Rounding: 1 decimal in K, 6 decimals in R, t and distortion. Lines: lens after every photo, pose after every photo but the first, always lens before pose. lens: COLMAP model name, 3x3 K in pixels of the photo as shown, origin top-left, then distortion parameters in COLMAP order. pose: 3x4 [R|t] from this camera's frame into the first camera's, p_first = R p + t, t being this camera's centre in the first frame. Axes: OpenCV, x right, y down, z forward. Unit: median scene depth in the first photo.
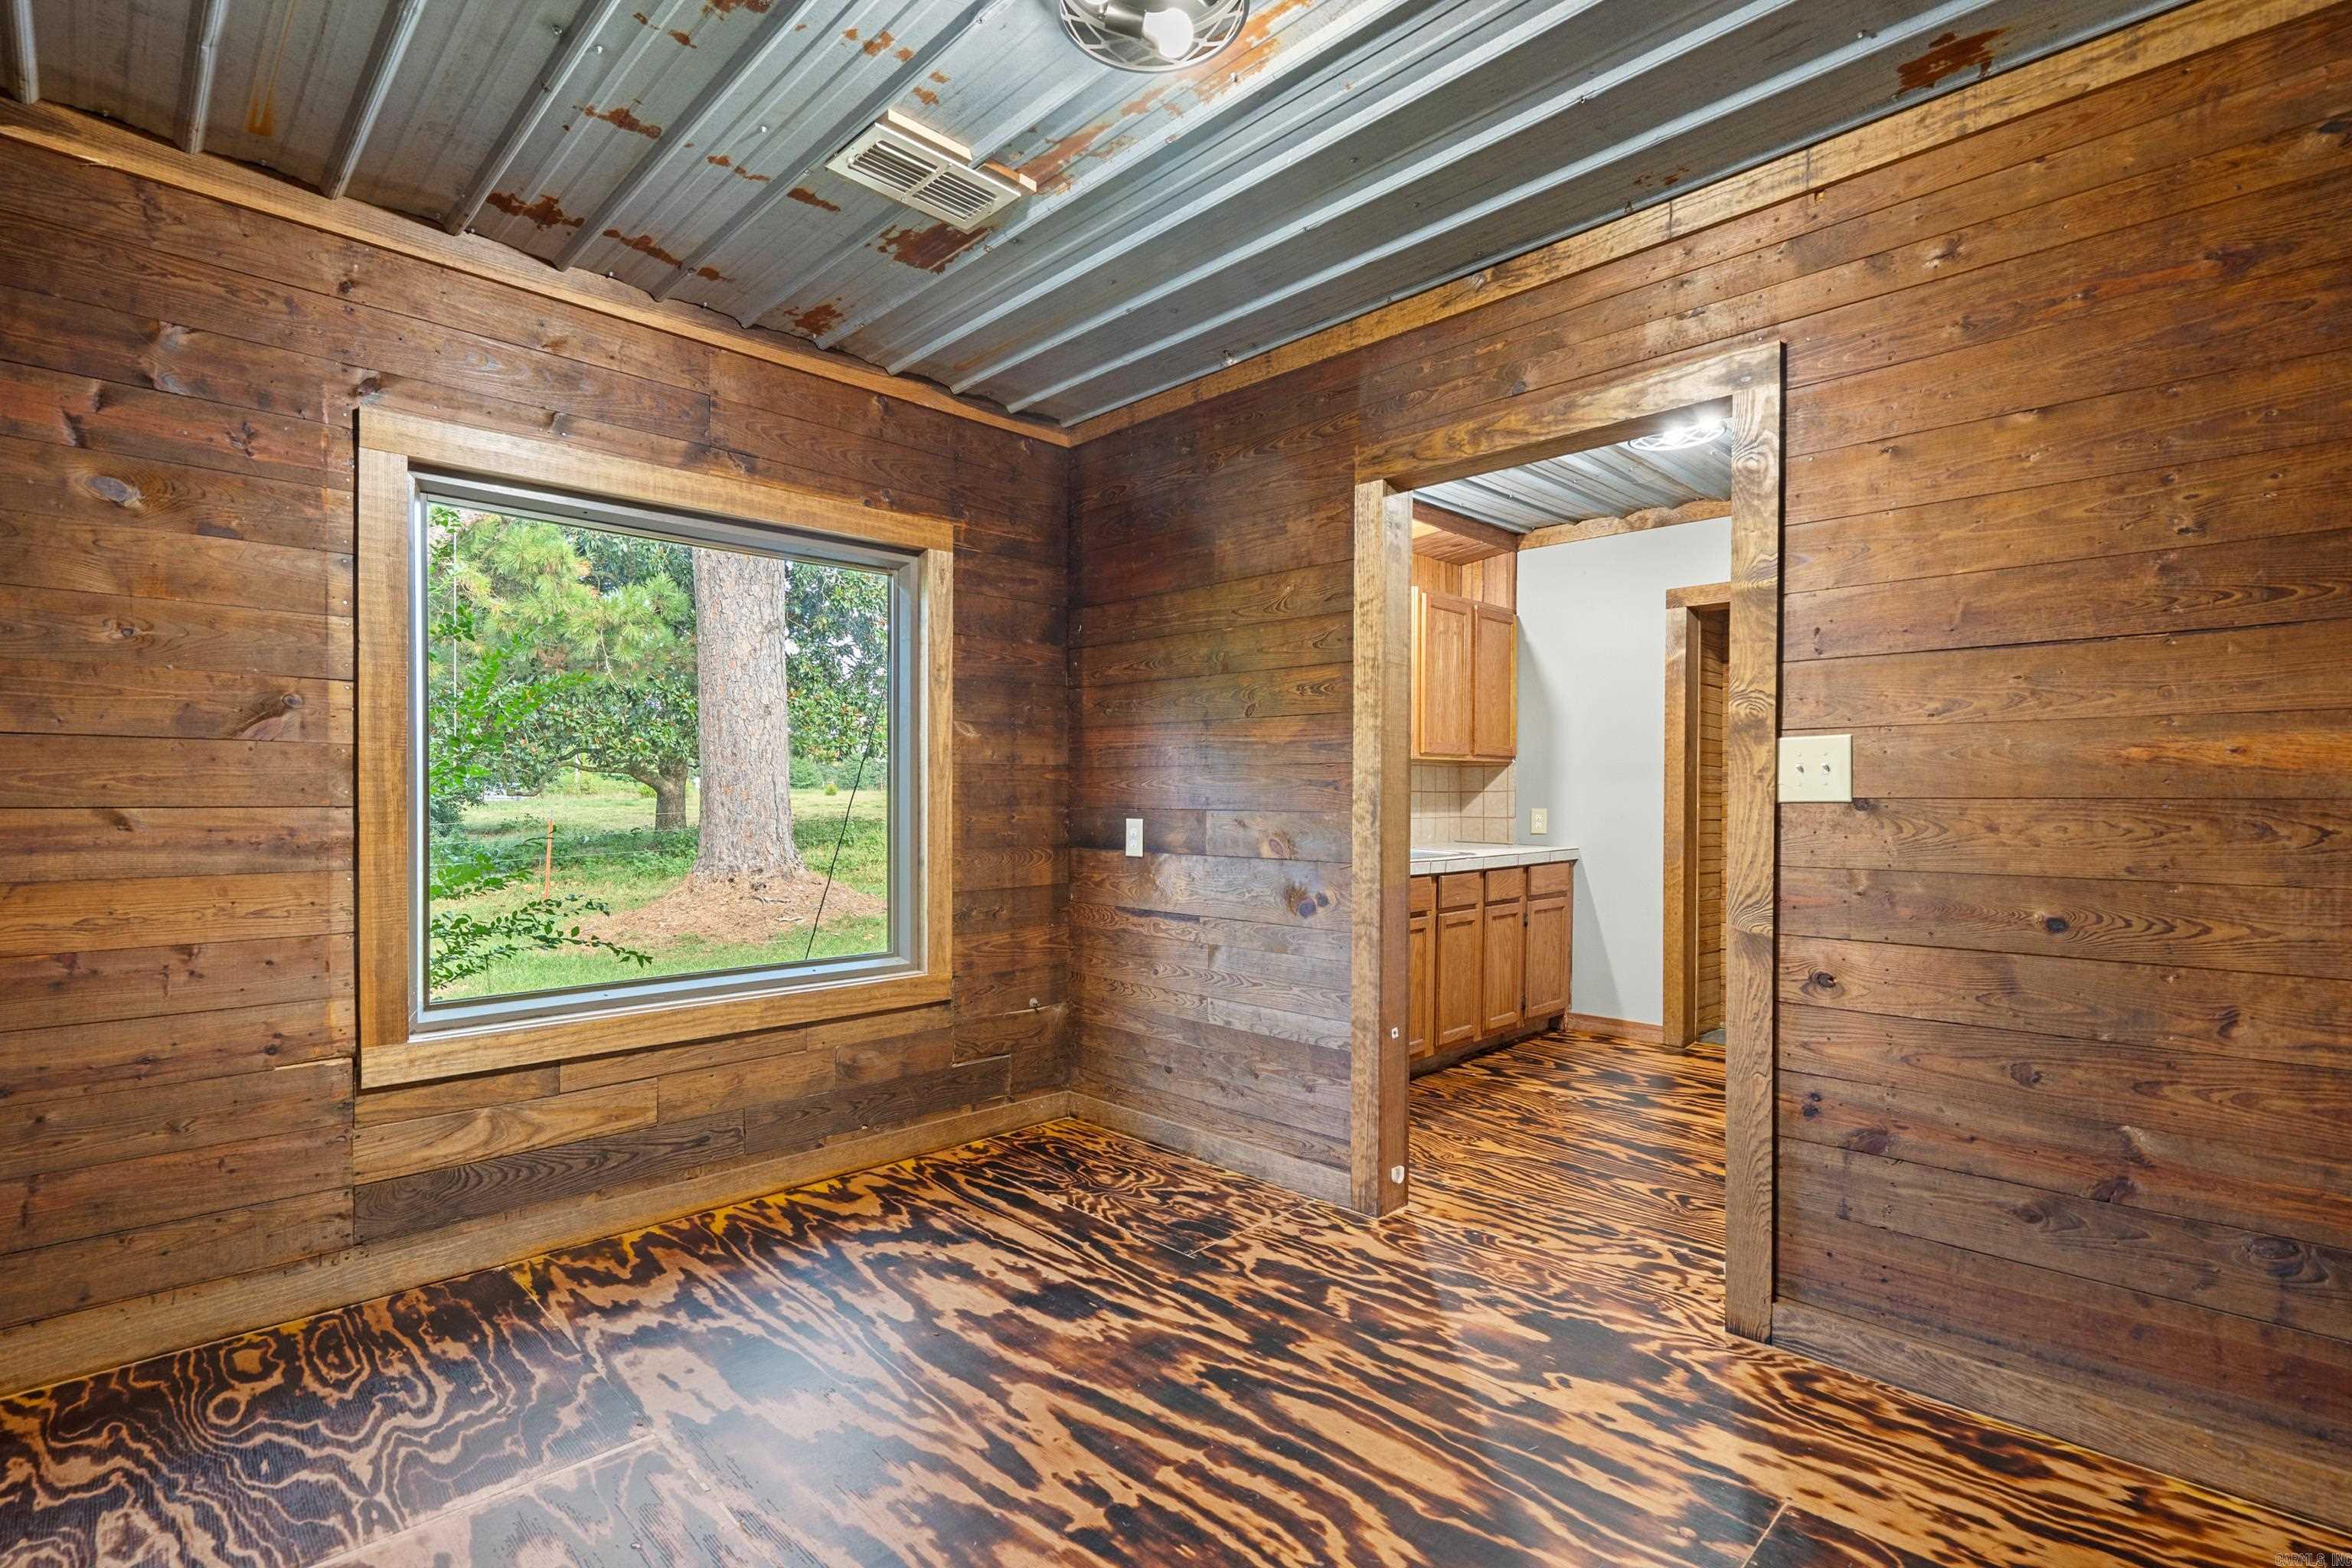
lens RADIAL K [[1071.9, 0, 1180.9], [0, 1071.9, 811.4], [0, 0, 1]] dist [-0.001052, -0.001141]
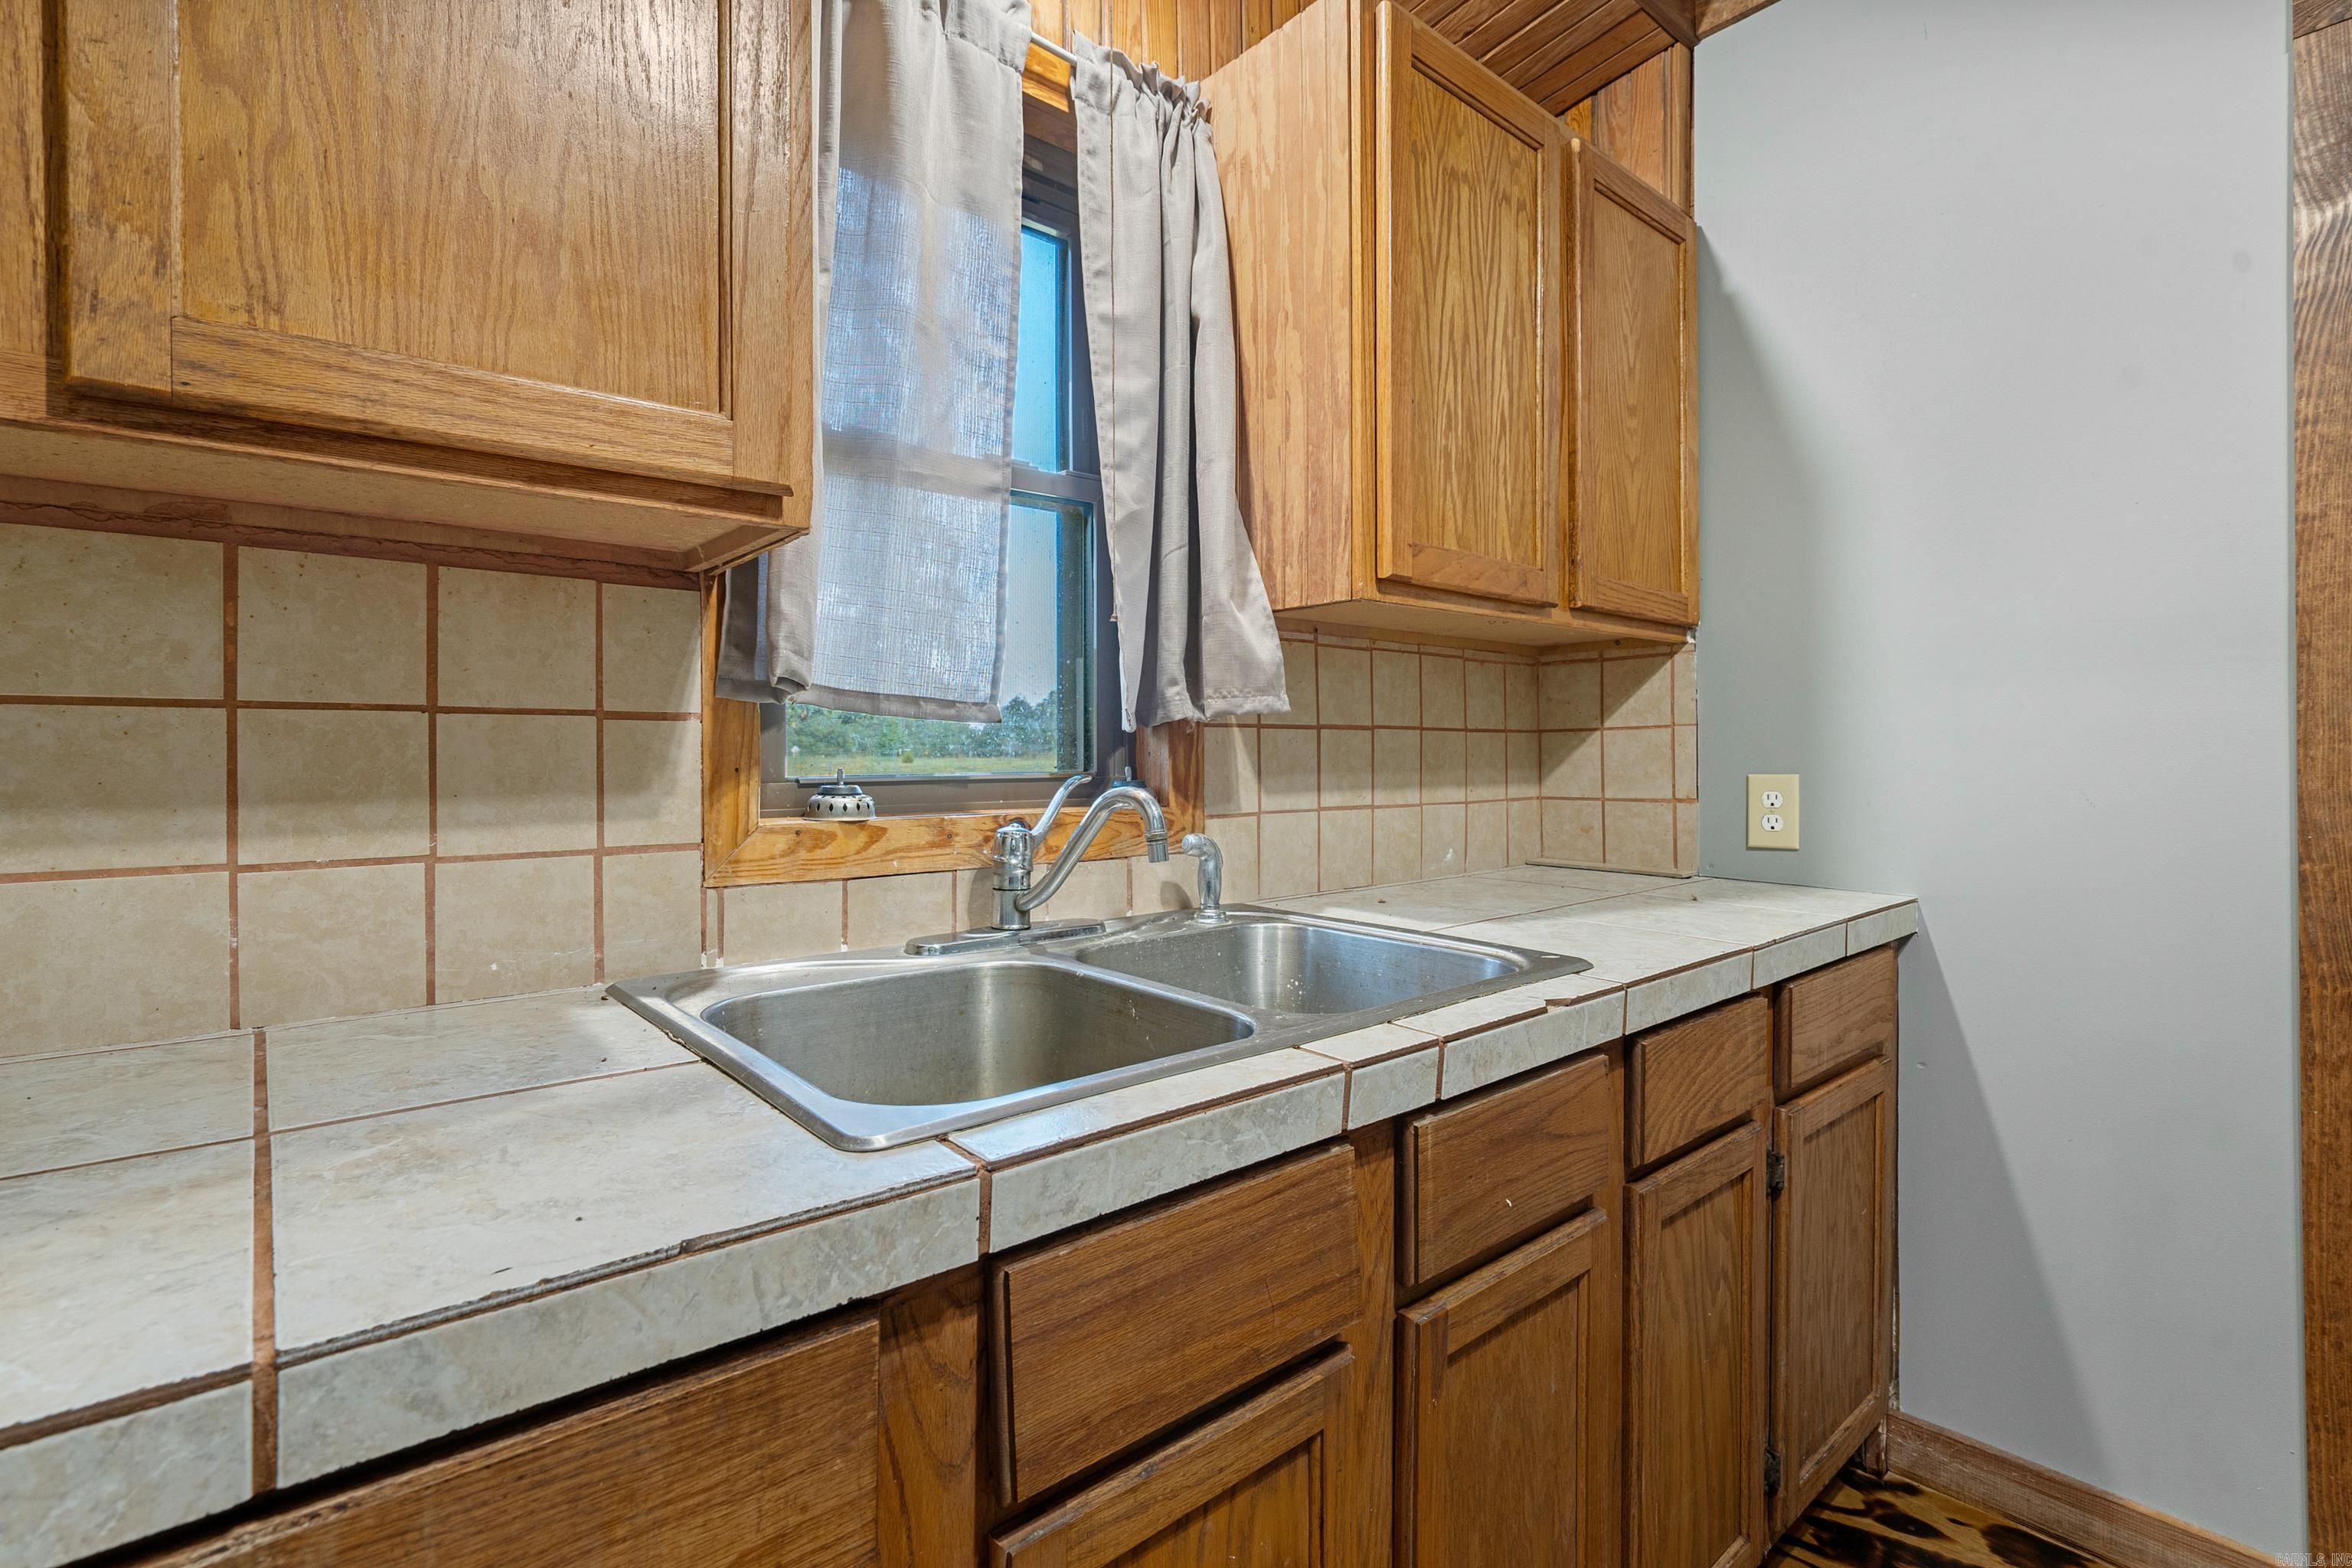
lens RADIAL K [[1071.9, 0, 1183.6], [0, 1071.9, 758.7], [0, 0, 1]] dist [-0.001052, -0.001141]
pose [[0.996732, -0.008788, -0.080298, 0.290499], [0.007469, 0.999832, -0.016710, -0.005555], [0.080432, 0.016055, 0.996631, 1.070751]]
